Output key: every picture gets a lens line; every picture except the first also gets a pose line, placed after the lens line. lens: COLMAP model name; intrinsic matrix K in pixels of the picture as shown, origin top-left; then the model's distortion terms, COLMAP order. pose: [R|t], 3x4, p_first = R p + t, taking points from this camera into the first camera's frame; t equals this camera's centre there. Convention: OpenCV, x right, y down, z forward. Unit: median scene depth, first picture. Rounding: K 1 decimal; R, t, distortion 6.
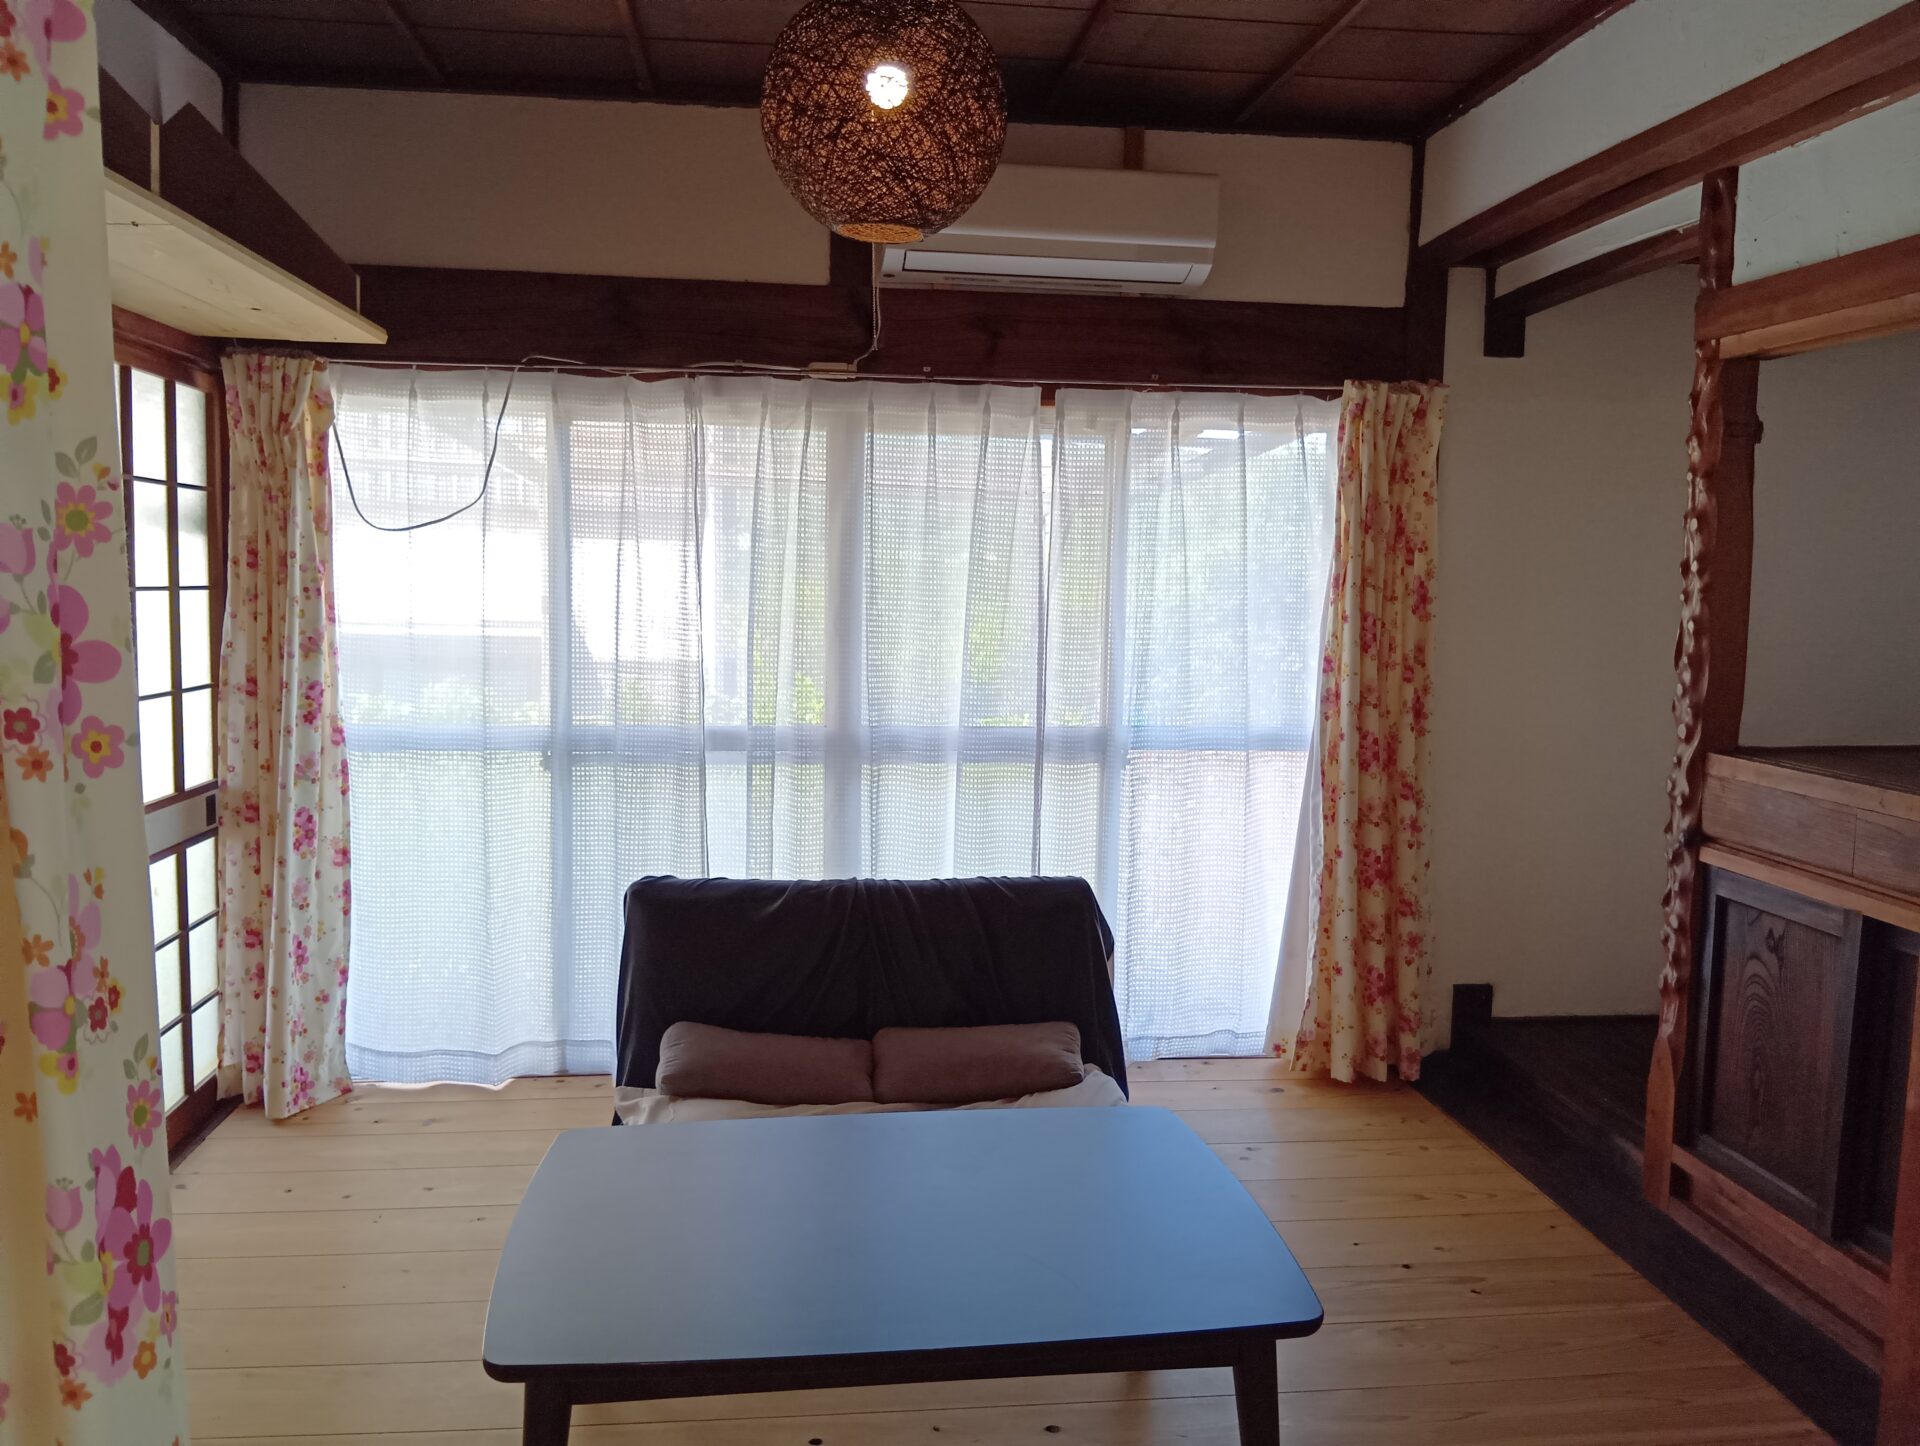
lens RADIAL K [[1481.1, 0, 965.5], [0, 1481.1, 724.9], [0, 0, 1]] dist [0.086710, -0.189613]
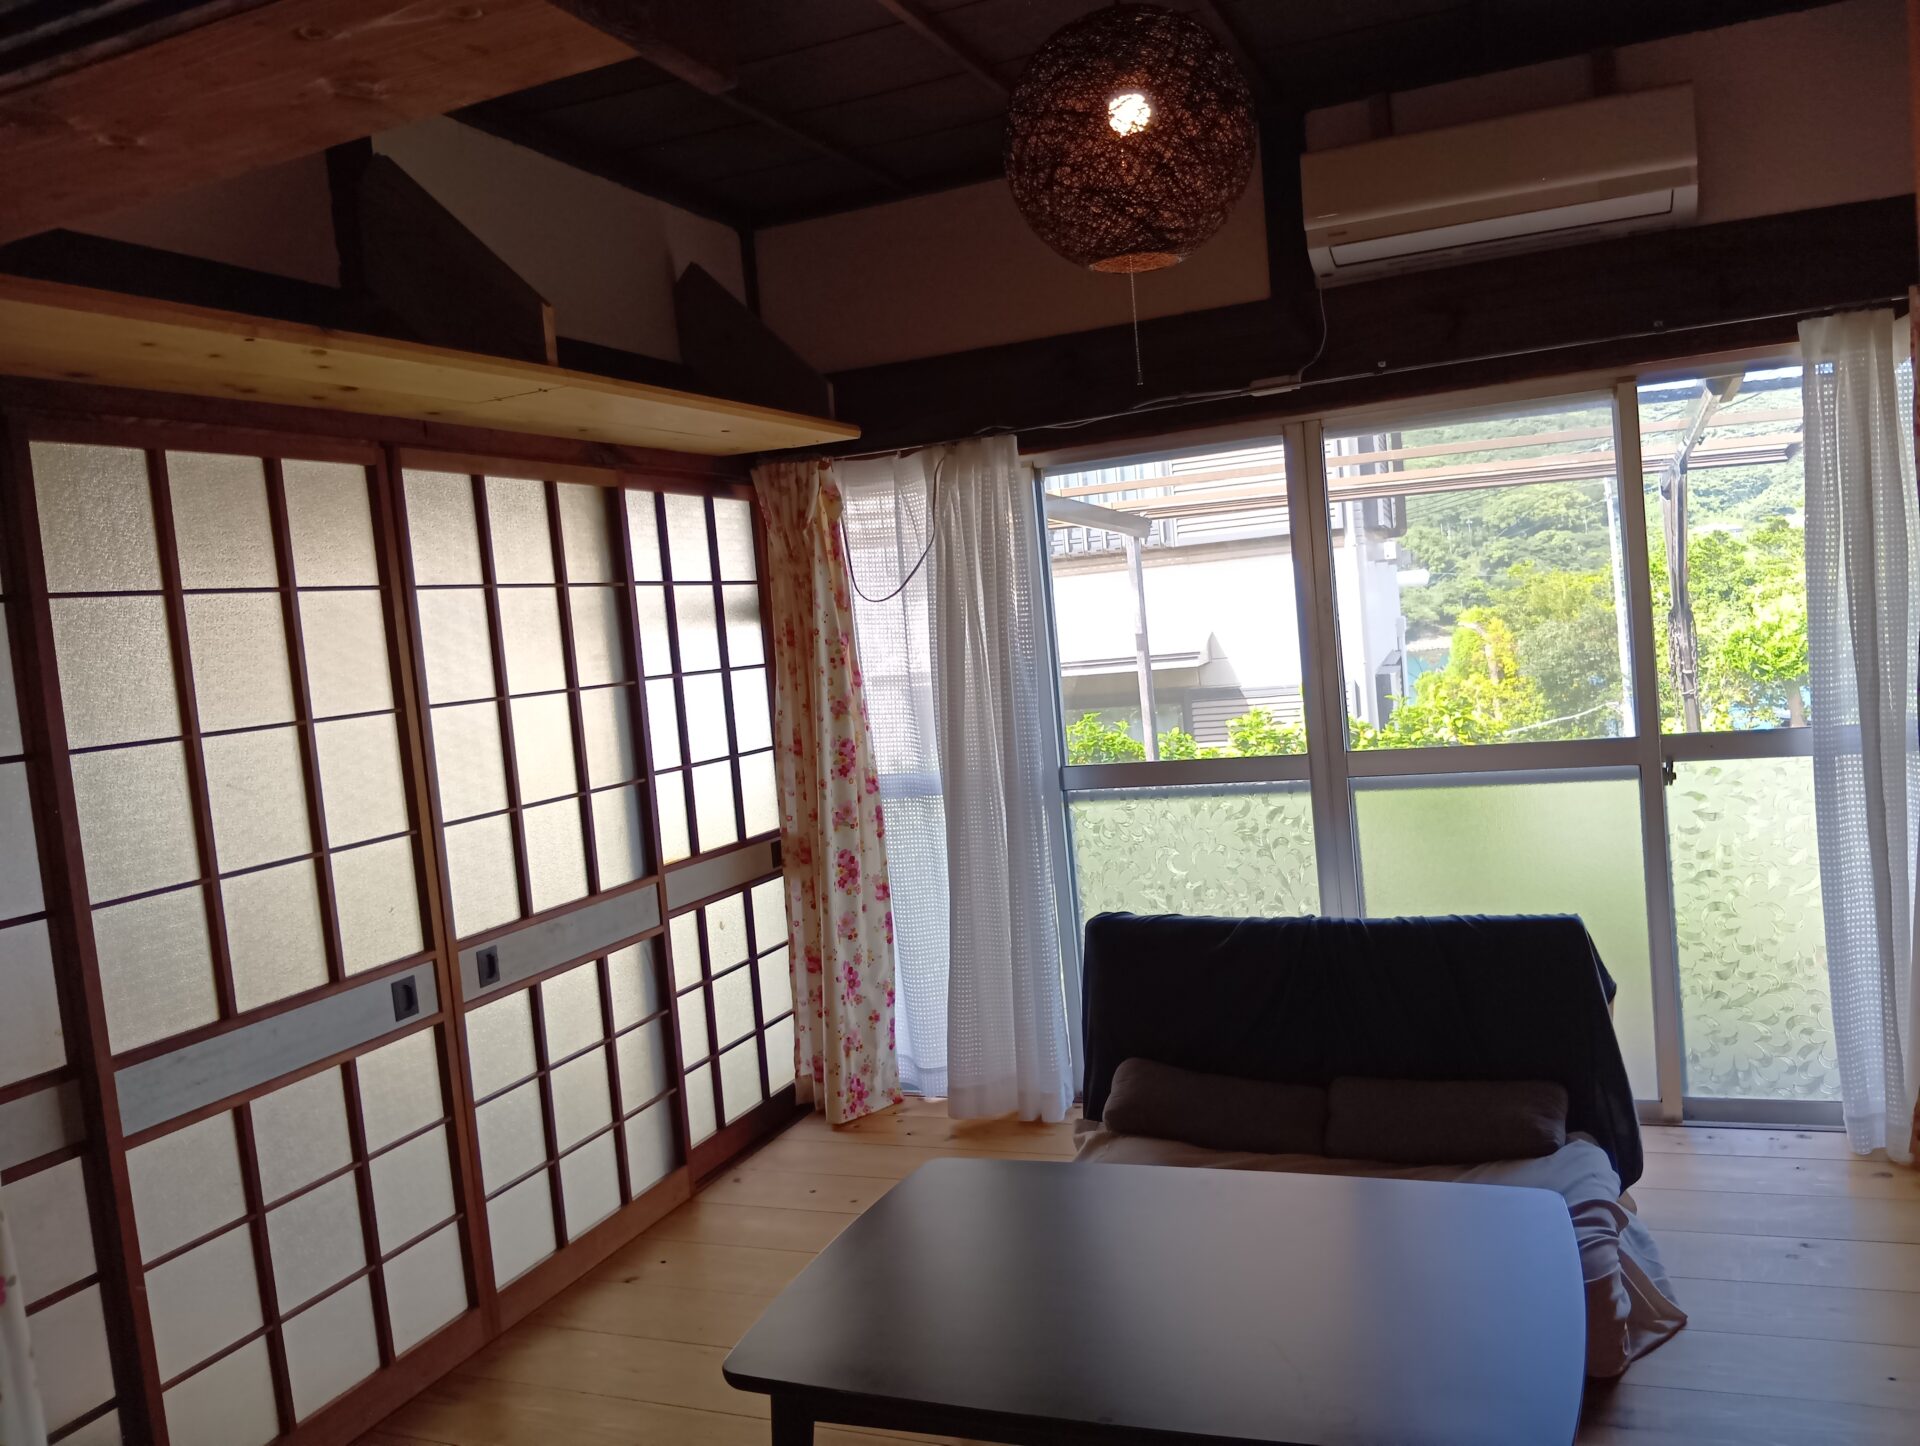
lens RADIAL K [[1481.1, 0, 965.5], [0, 1481.1, 724.9], [0, 0, 1]] dist [0.086710, -0.189613]
pose [[0.864893, -0.061649, -0.498156, 0.210639], [0.057373, 0.998067, -0.023904, -0.007853], [0.498667, -0.007906, 0.866758, 0.064830]]
